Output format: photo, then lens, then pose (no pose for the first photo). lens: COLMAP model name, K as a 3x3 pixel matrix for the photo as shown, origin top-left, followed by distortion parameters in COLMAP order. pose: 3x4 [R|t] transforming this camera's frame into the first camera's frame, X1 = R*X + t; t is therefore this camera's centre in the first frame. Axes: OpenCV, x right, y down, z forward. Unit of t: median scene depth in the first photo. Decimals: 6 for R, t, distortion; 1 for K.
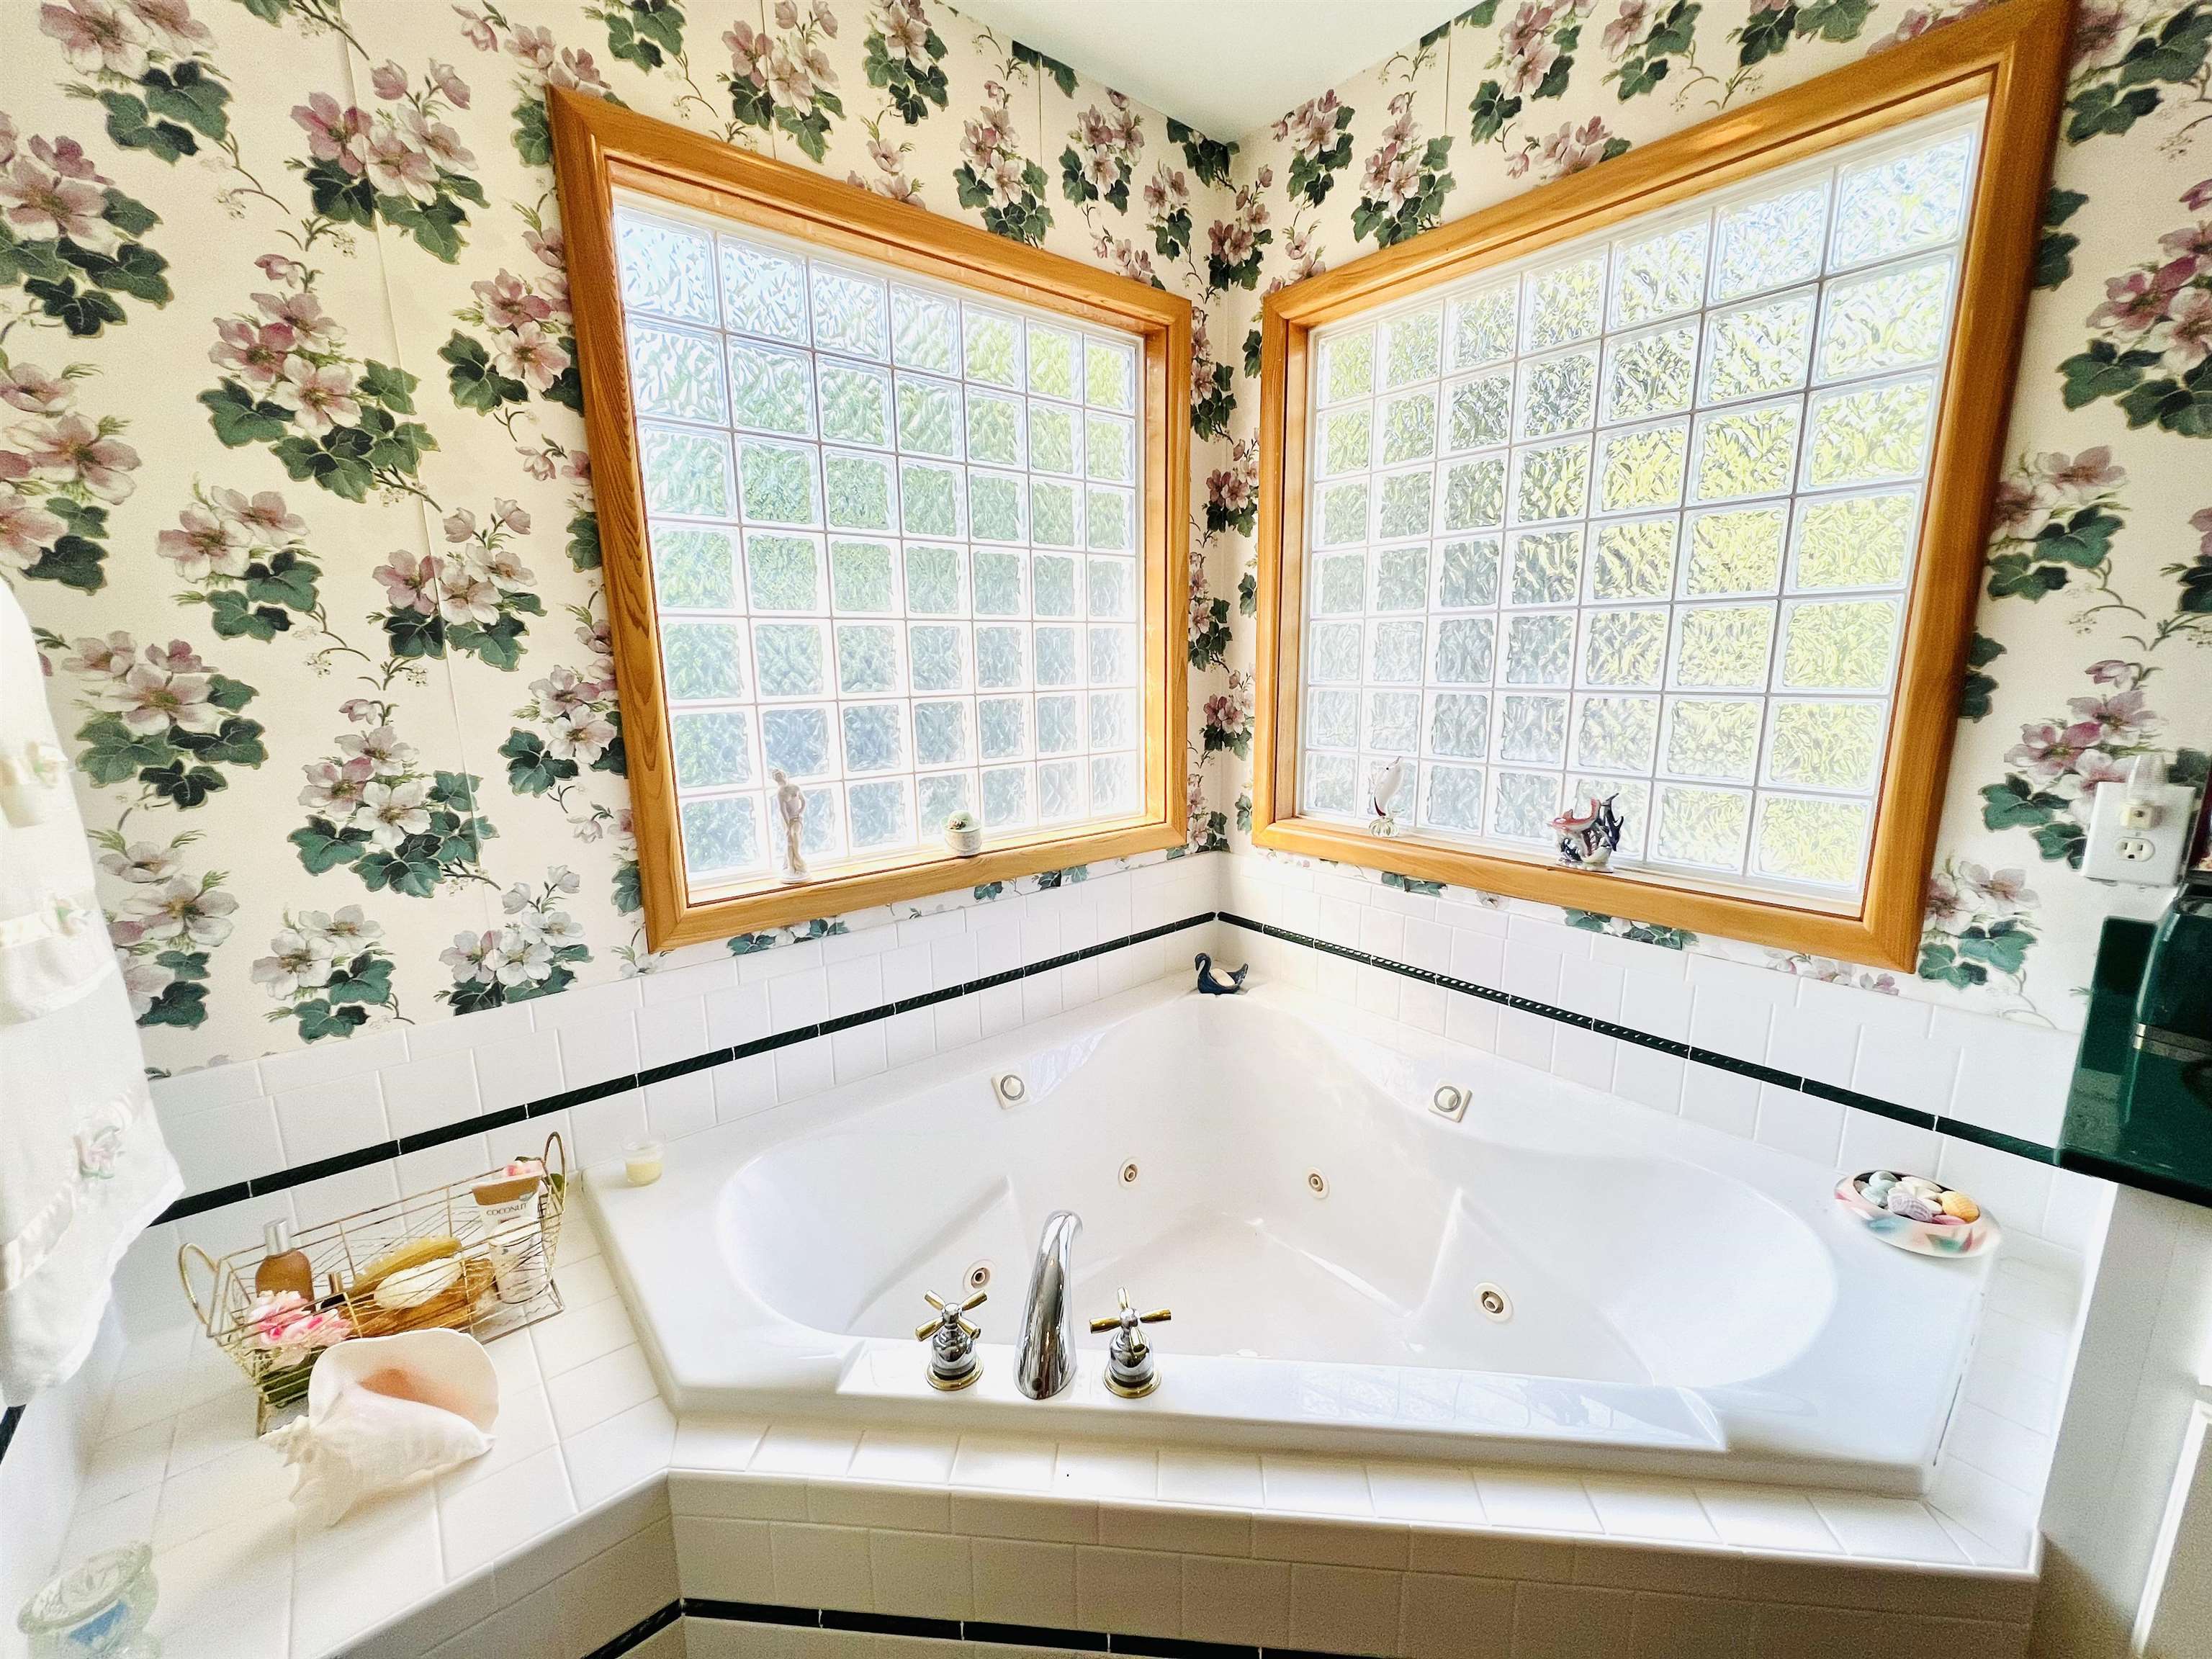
lens RADIAL K [[893.4, 0, 1105.5], [0, 893.4, 832.1], [0, 0, 1]] dist [-0.004503, 0.001052]
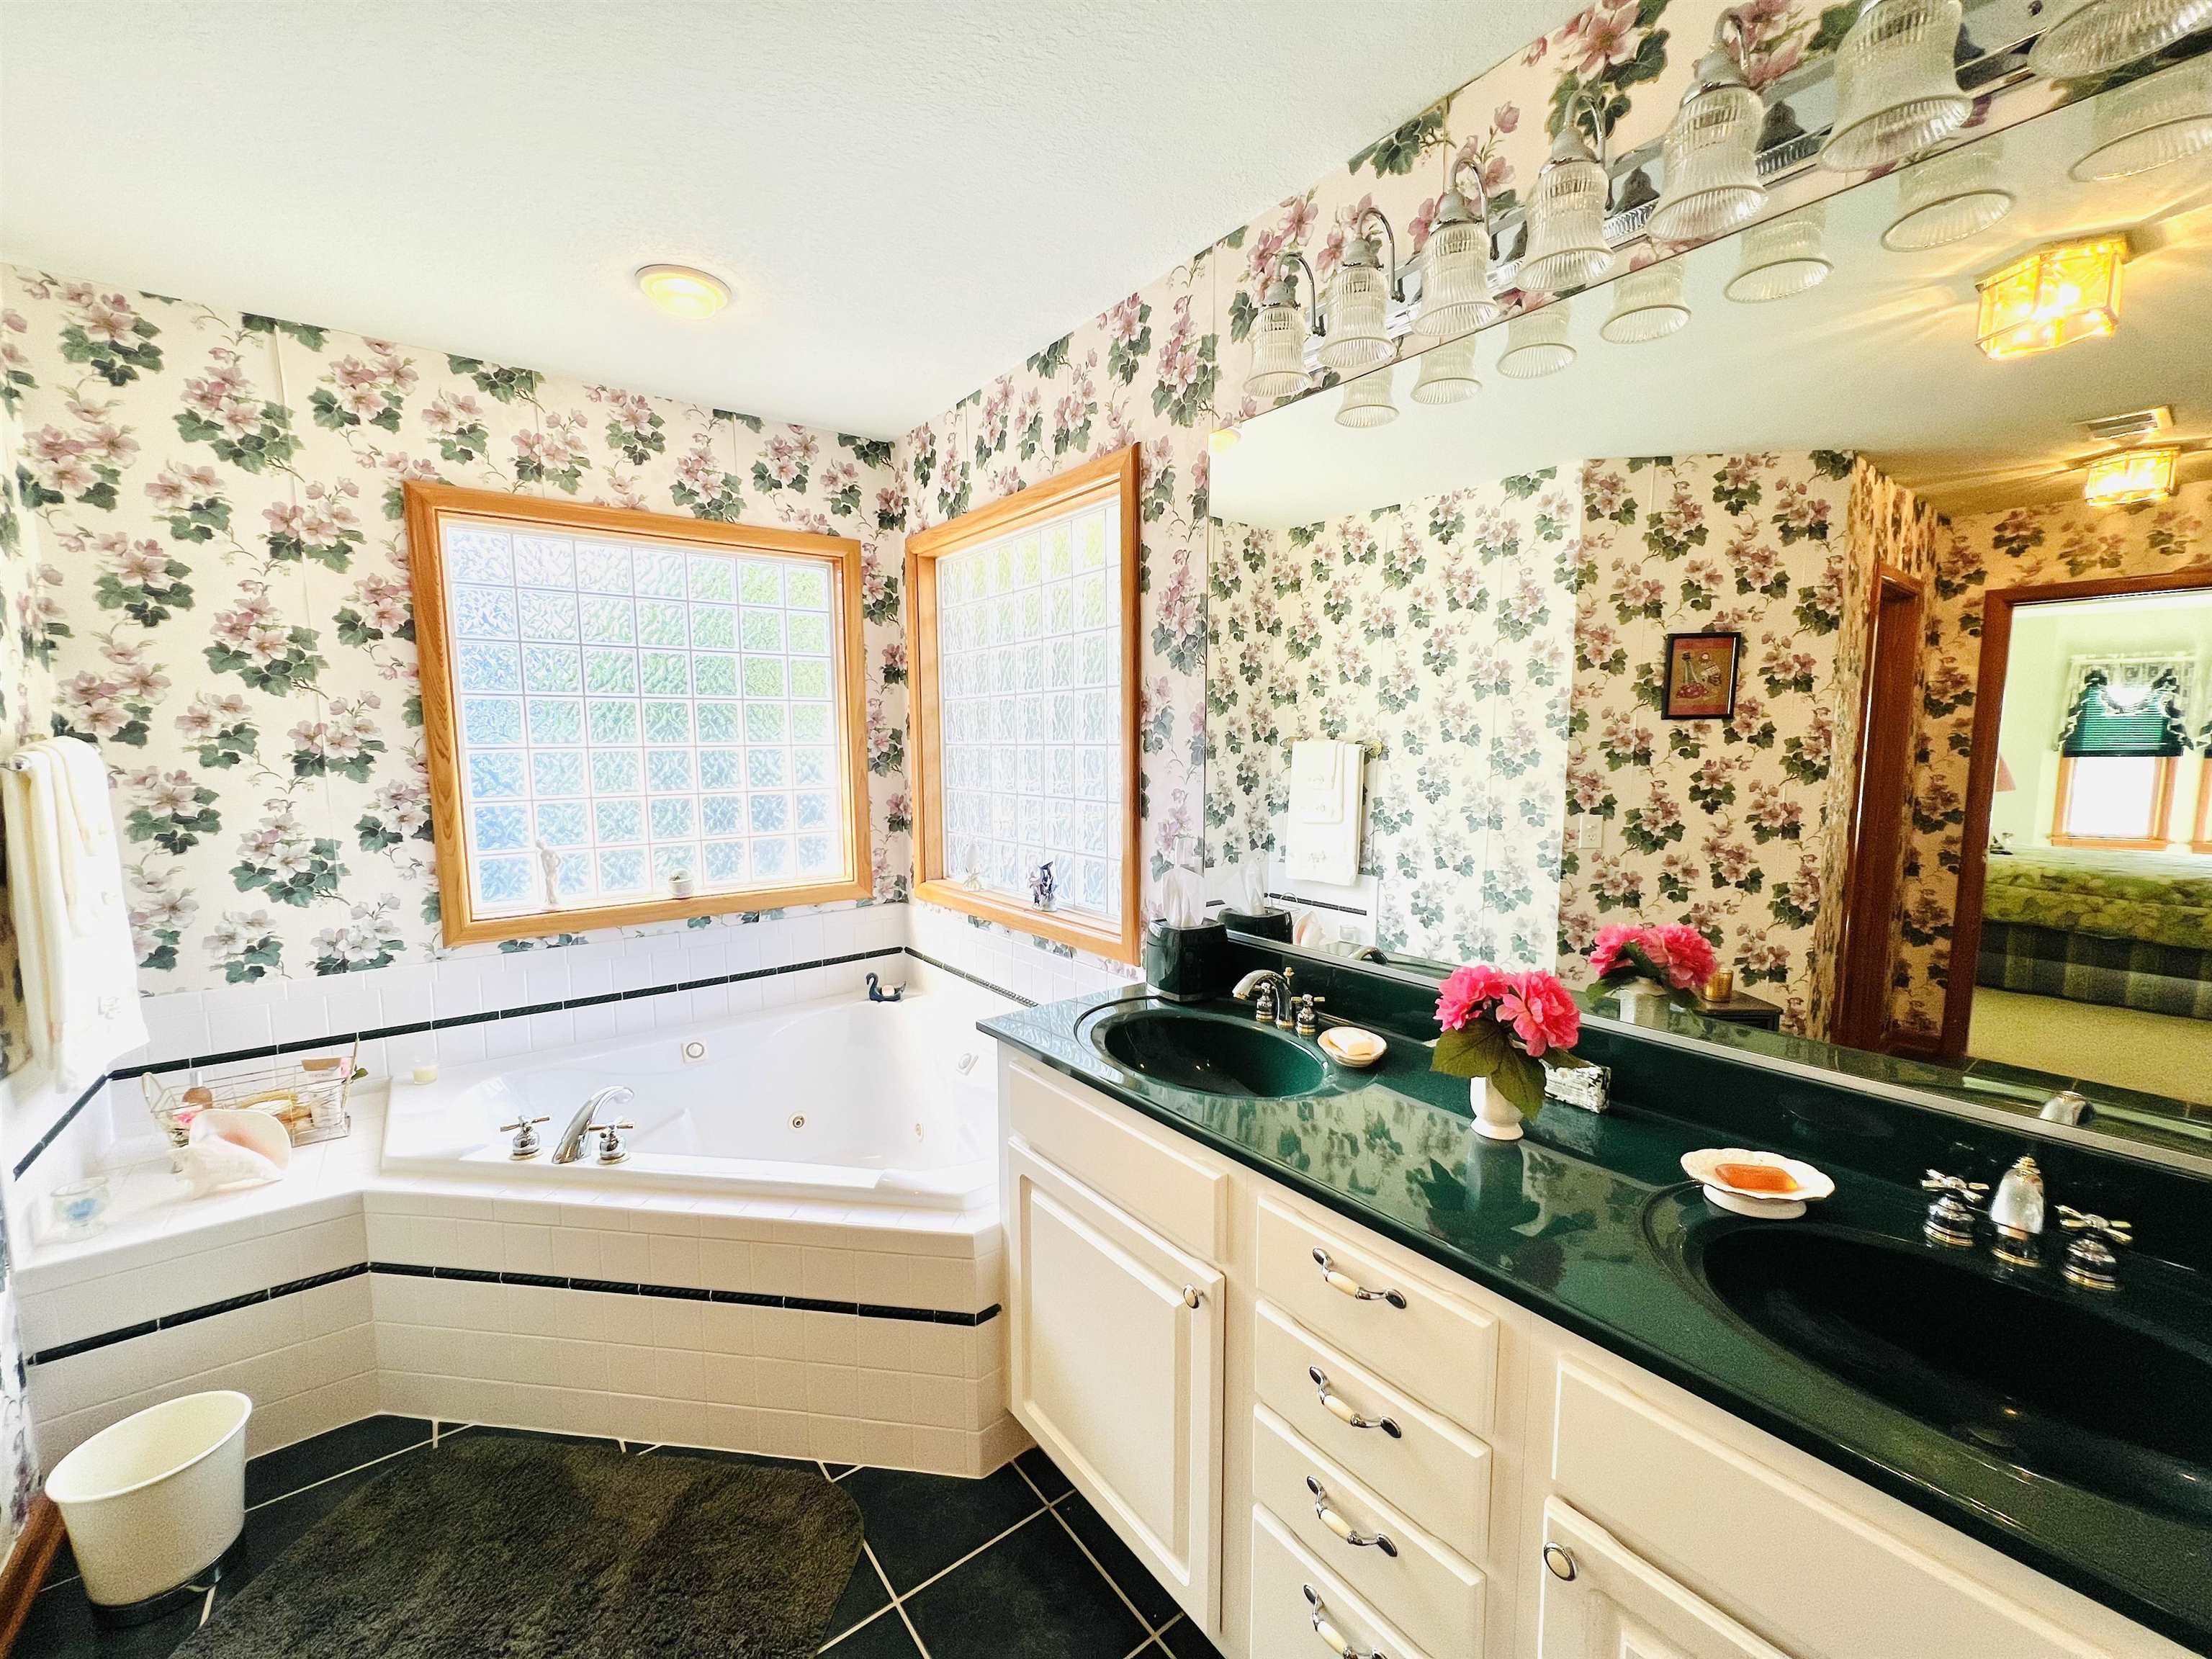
lens RADIAL K [[893.4, 0, 1107.2], [0, 893.4, 830.6], [0, 0, 1]] dist [-0.004503, 0.001052]
pose [[0.999053, 0.011547, -0.041942, 0.854943], [-0.015325, 0.995742, -0.090906, 0.052335], [0.040714, 0.091463, 0.994976, -0.678418]]
